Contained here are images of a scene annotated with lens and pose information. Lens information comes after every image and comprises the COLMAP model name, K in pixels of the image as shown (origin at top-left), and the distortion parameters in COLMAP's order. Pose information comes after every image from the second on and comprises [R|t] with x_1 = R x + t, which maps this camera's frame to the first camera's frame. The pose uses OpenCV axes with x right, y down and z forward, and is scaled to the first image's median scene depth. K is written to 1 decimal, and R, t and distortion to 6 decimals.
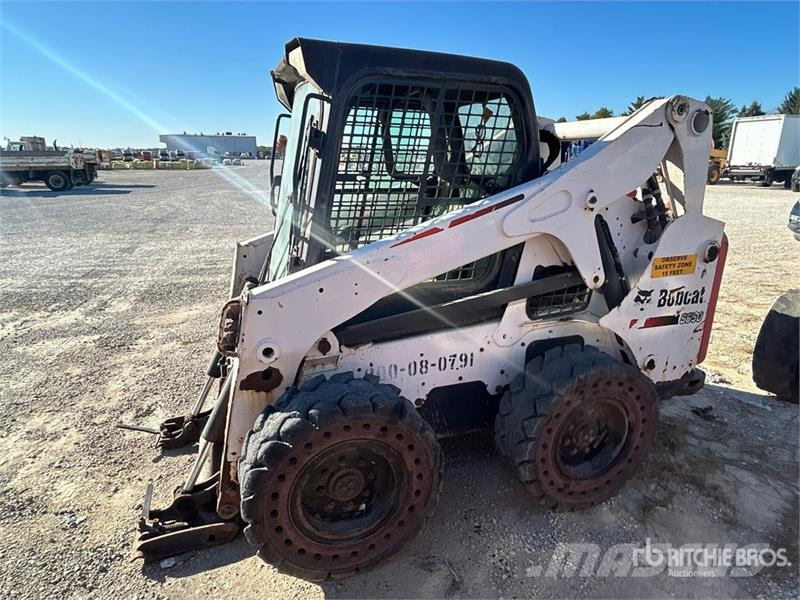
lens RADIAL K [[480.6, 0, 396.8], [0, 480.6, 297.6], [0, 0, 1]] dist [-0.002276, -0.001656]
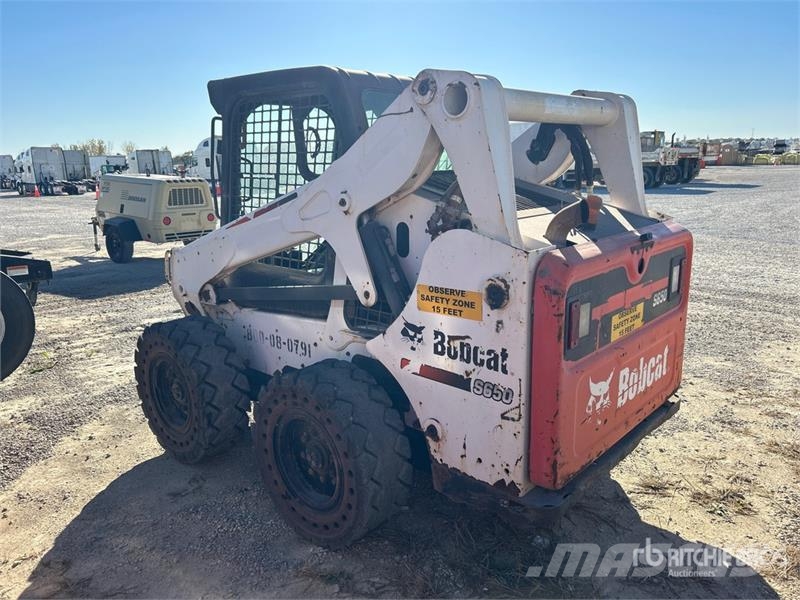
lens RADIAL K [[612.0, 0, 400.0], [0, 612.0, 300.0], [0, 0, 1]] dist [0.046214, -0.048602]
pose [[0.467076, 0.182612, -0.865155, 1.384008], [-0.221843, 0.971348, 0.085259, -0.135123], [0.855936, 0.152106, 0.494204, 0.504314]]
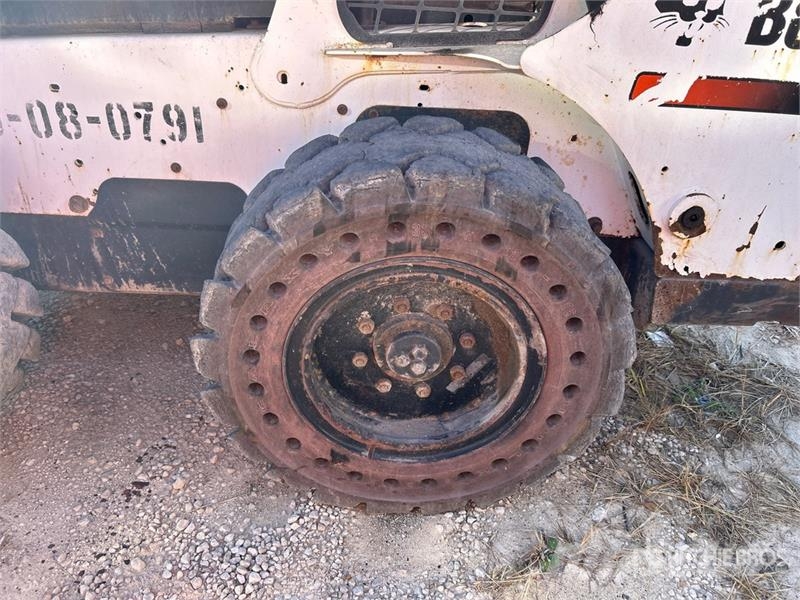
lens RADIAL K [[612.0, 0, 400.0], [0, 612.0, 300.0], [0, 0, 1]] dist [0.046214, -0.048602]
pose [[0.945340, 0.205582, -0.253119, 0.489121], [-0.126311, 0.946489, 0.296991, 0.093006], [0.300630, -0.248786, 0.920721, 0.534759]]
